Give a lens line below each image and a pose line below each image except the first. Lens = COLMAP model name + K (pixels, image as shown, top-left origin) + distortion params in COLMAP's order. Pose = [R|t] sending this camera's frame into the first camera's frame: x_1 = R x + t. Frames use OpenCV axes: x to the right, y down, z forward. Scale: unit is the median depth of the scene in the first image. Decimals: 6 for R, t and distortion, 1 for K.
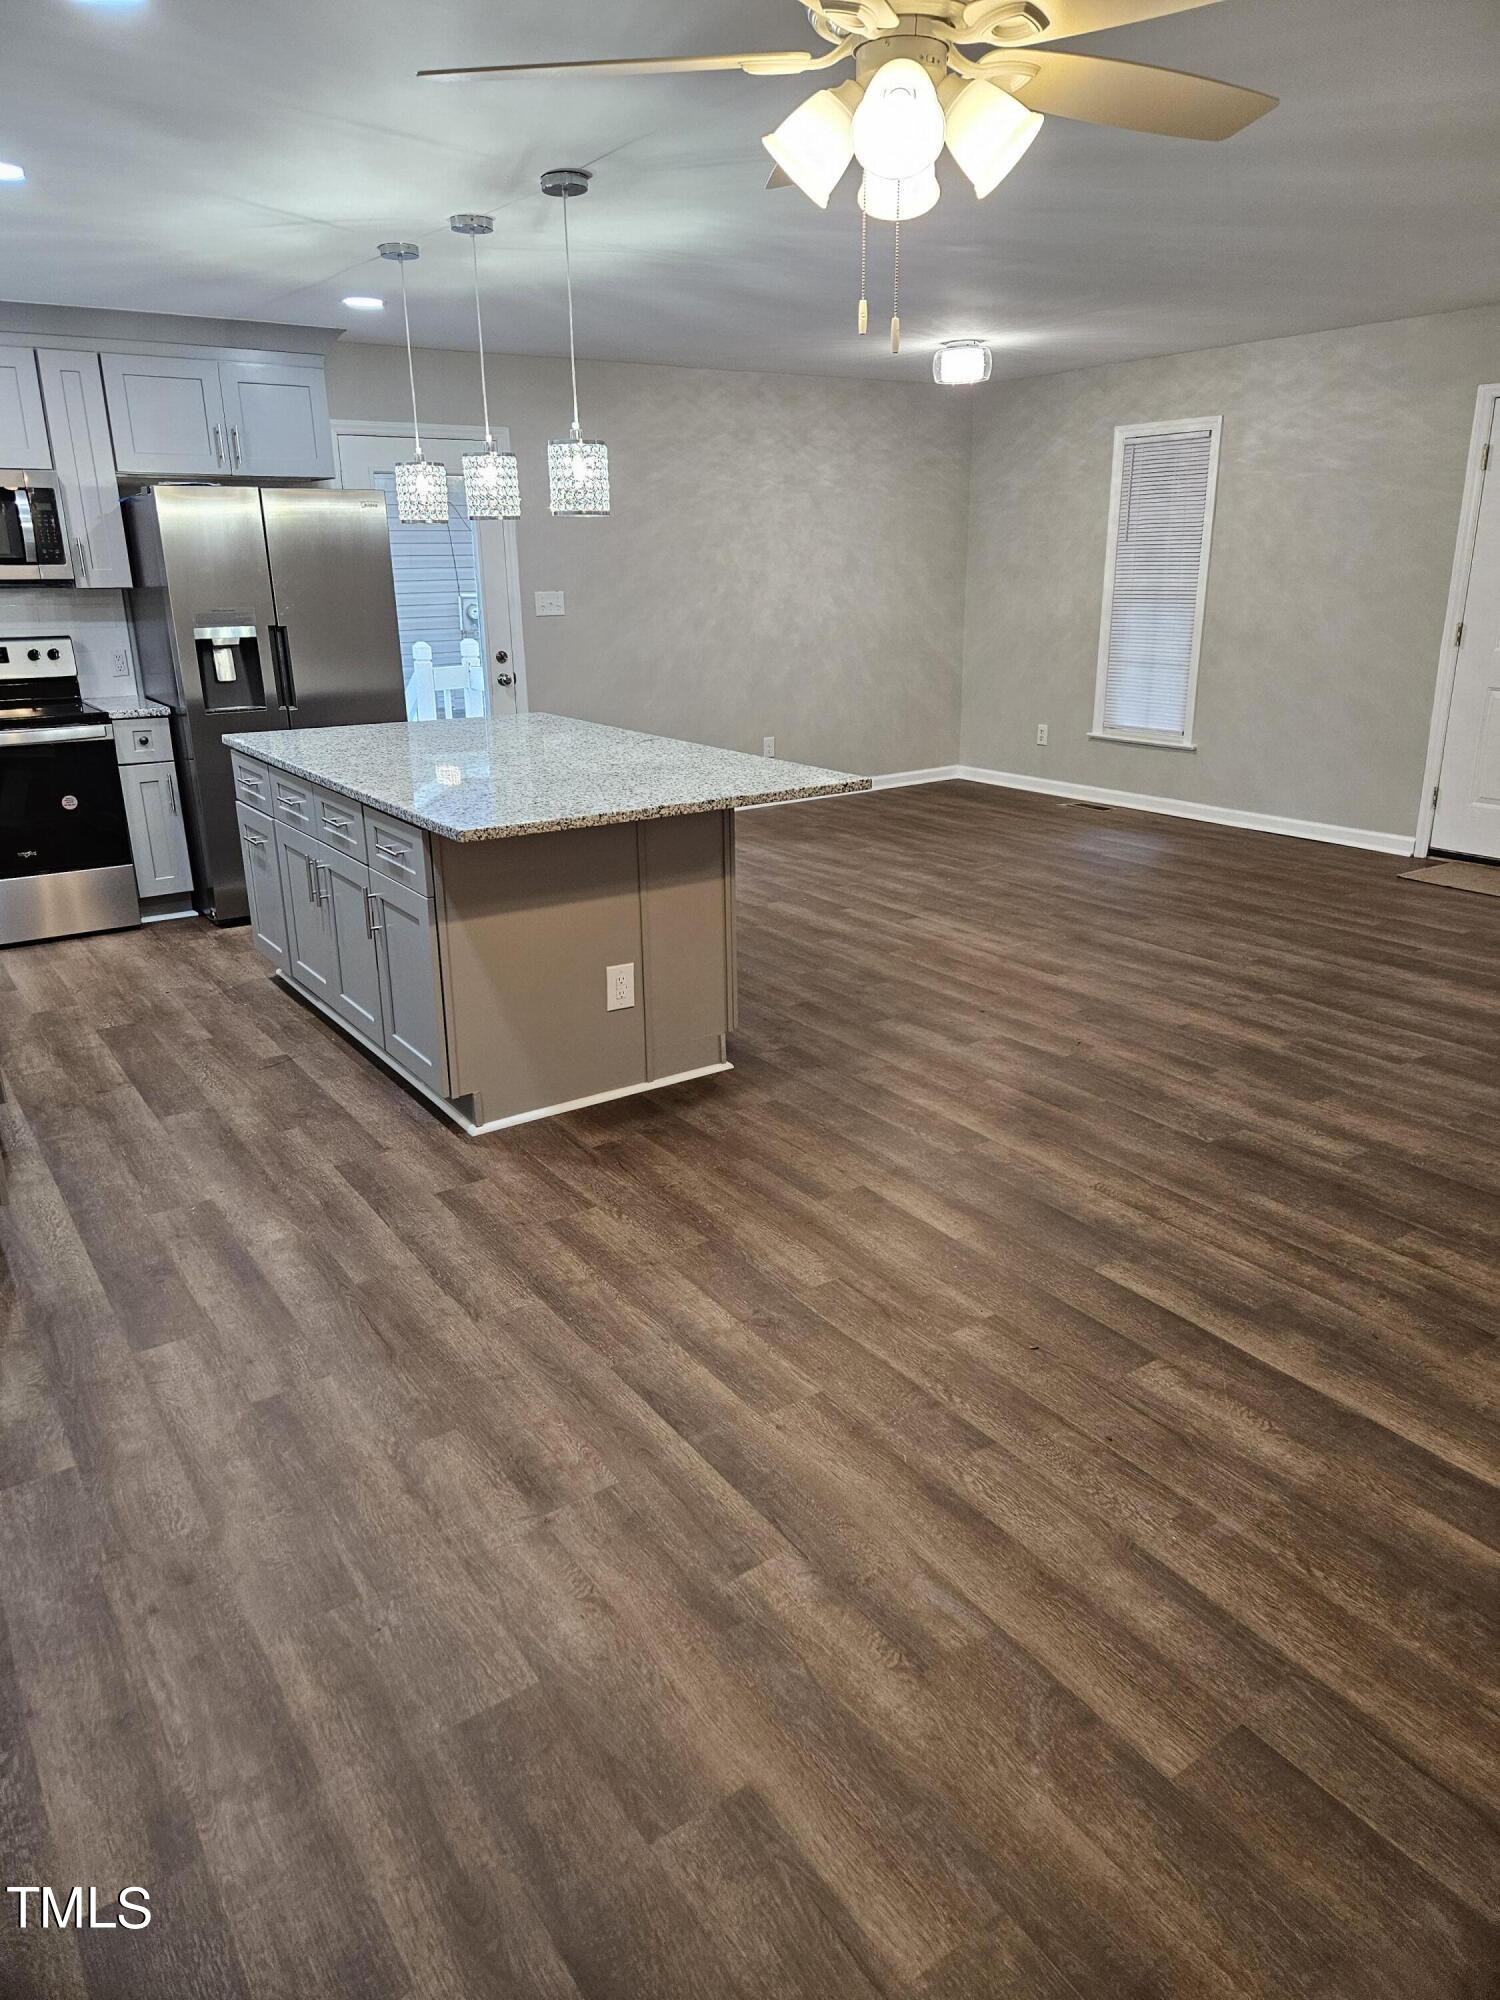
lens RADIAL K [[1379.5, 0, 750.0], [0, 1379.5, 1000.0], [0, 0, 1]] dist [0.081475, -0.073999]
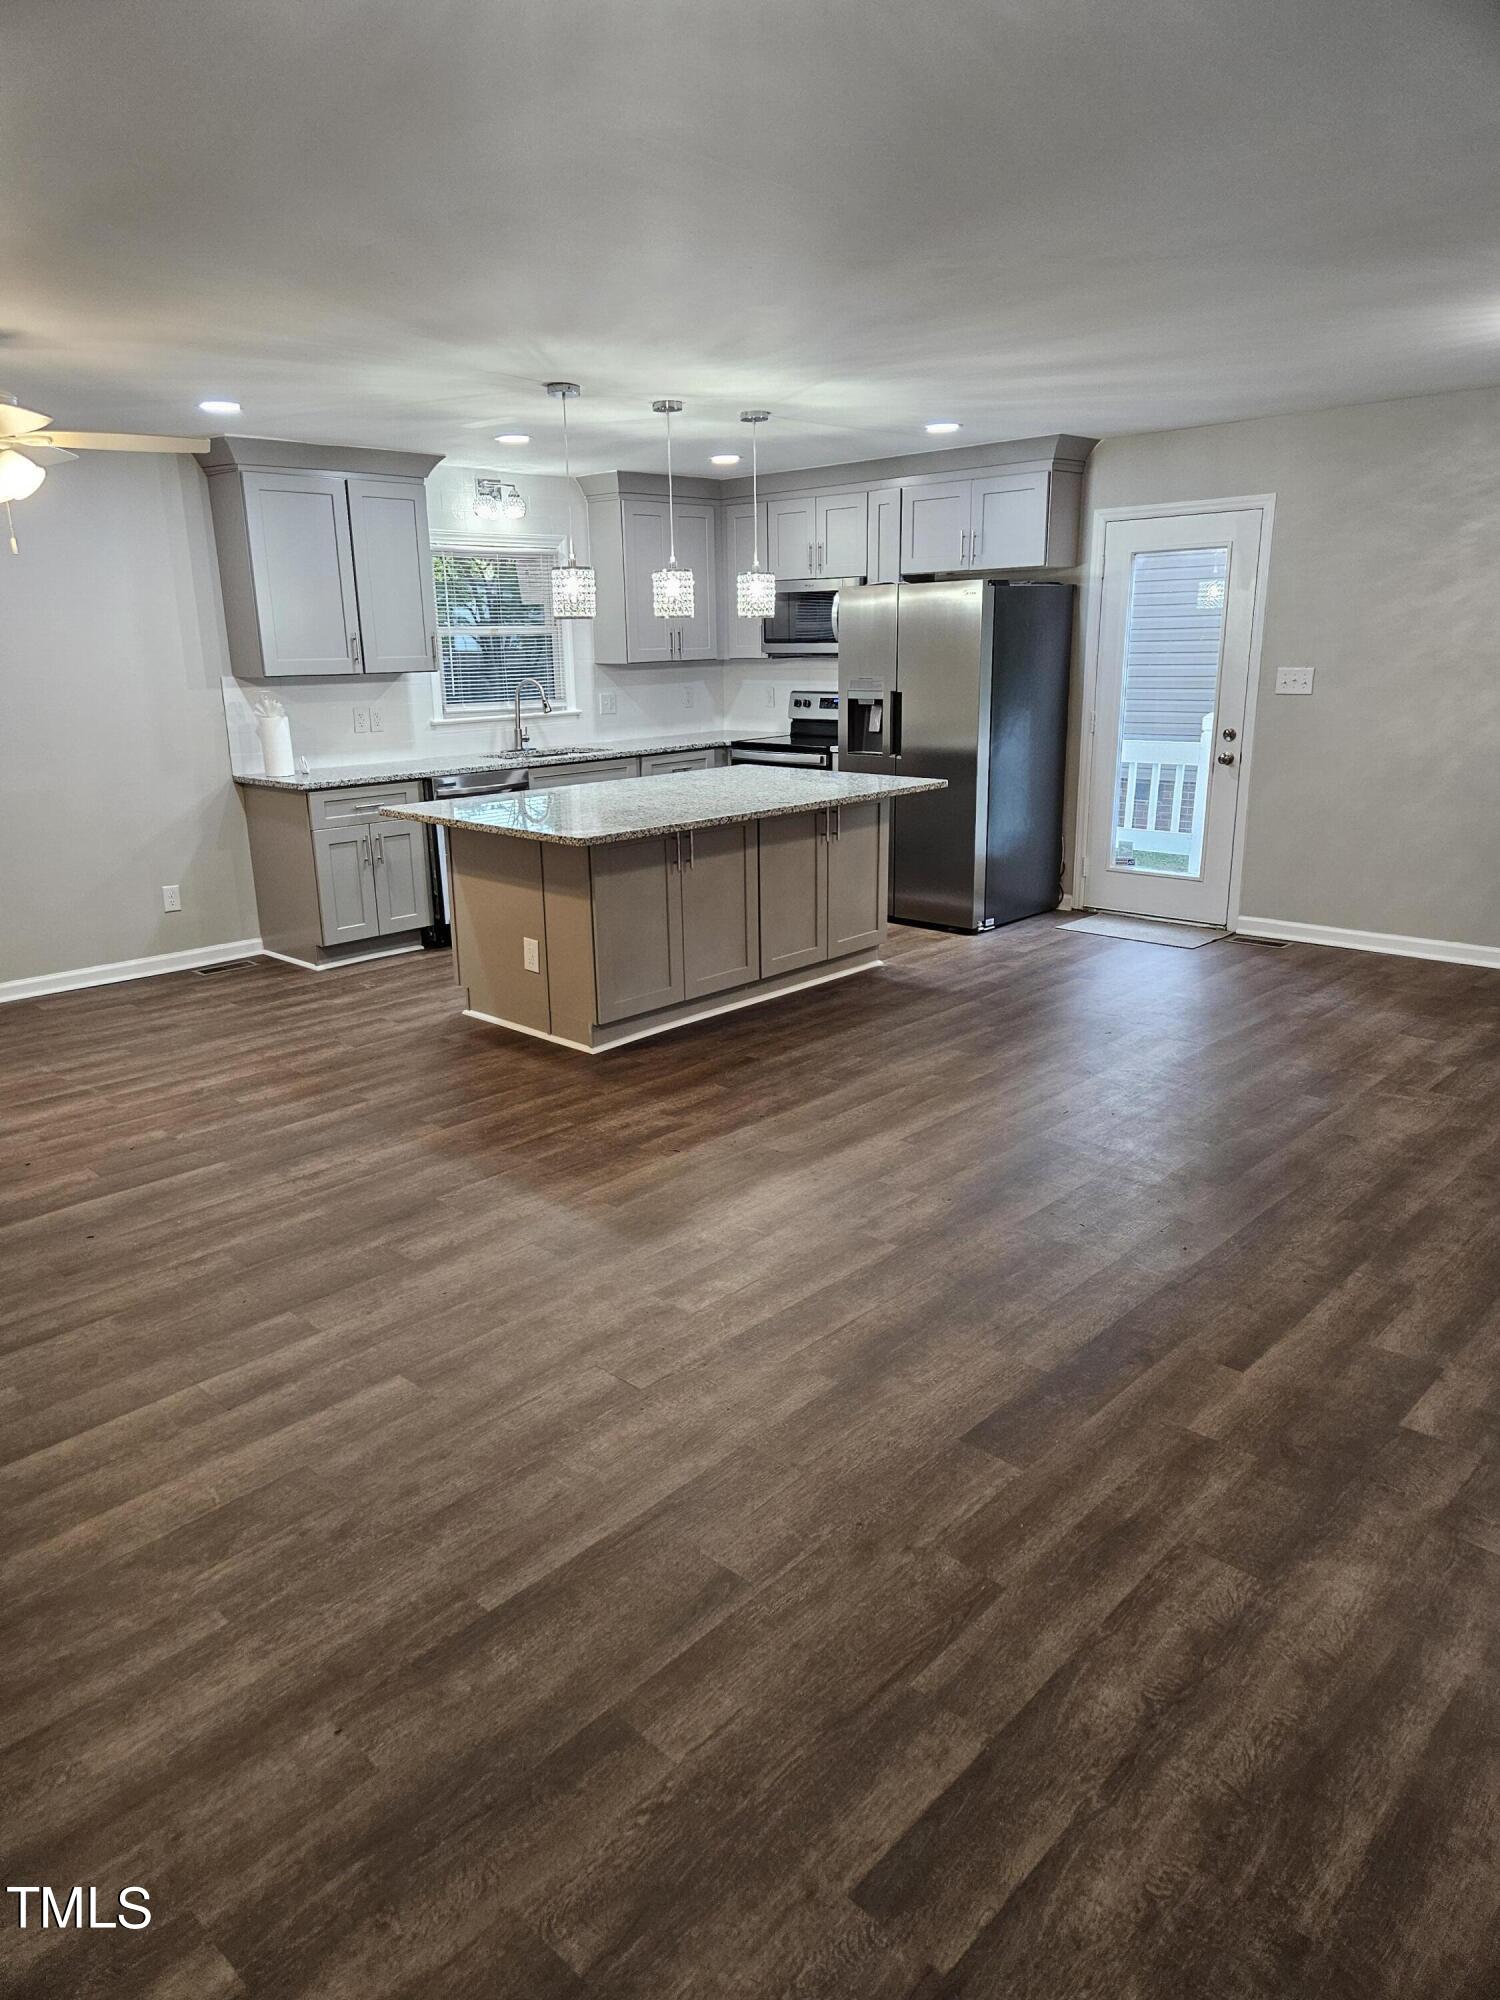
lens RADIAL K [[1321.0, 0, 639.1], [0, 1321.0, 1003.8], [0, 0, 1]] dist [0.064327, -0.000979]
pose [[0.160758, 0.280093, -0.946417, 1.368998], [-0.291627, 0.929555, 0.225567, -0.338217], [0.942926, 0.239739, 0.231117, 0.925152]]
